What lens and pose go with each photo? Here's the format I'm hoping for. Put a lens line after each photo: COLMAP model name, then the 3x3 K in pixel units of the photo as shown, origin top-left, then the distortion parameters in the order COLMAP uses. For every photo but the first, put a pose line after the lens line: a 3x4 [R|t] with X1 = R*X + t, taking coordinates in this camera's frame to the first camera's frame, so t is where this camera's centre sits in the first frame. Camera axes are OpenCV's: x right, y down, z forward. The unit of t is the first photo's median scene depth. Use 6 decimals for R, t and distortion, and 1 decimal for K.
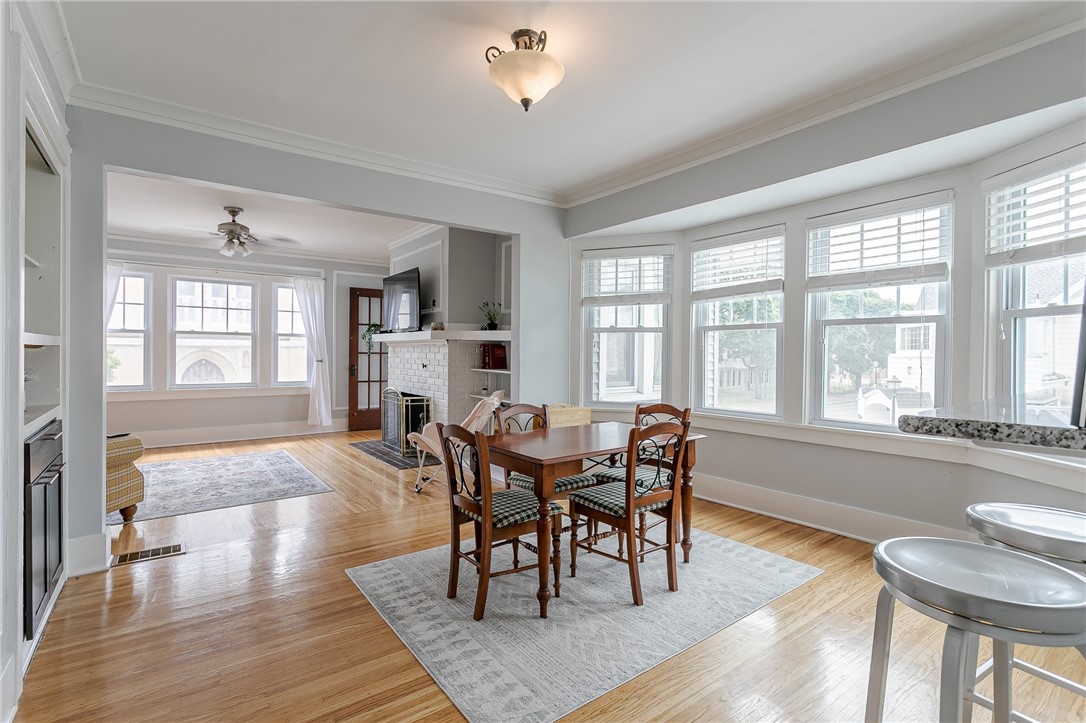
lens RADIAL K [[509.4, 0, 535.1], [0, 509.4, 358.4], [0, 0, 1]] dist [-0.003259, 0.002951]
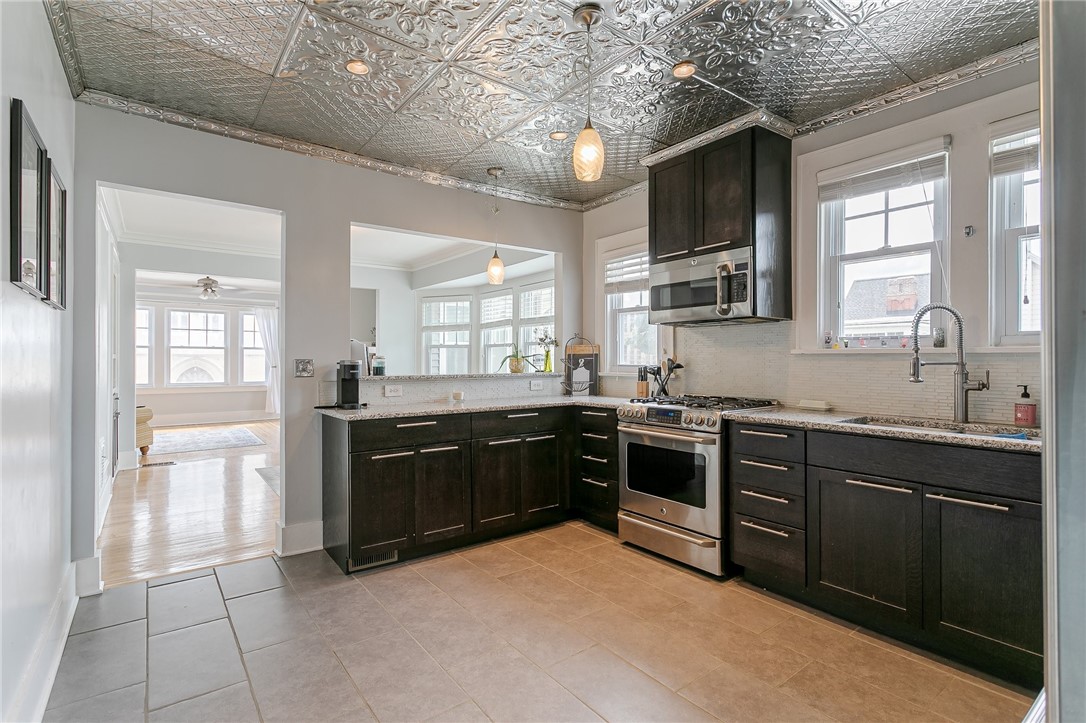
lens RADIAL K [[509.4, 0, 532.7], [0, 509.4, 362.3], [0, 0, 1]] dist [-0.003259, 0.002951]
pose [[0.999986, -0.003404, 0.003985, 0.334888], [0.003425, 0.999980, -0.005291, 0.002953], [-0.003967, 0.005305, 0.999978, -0.475072]]
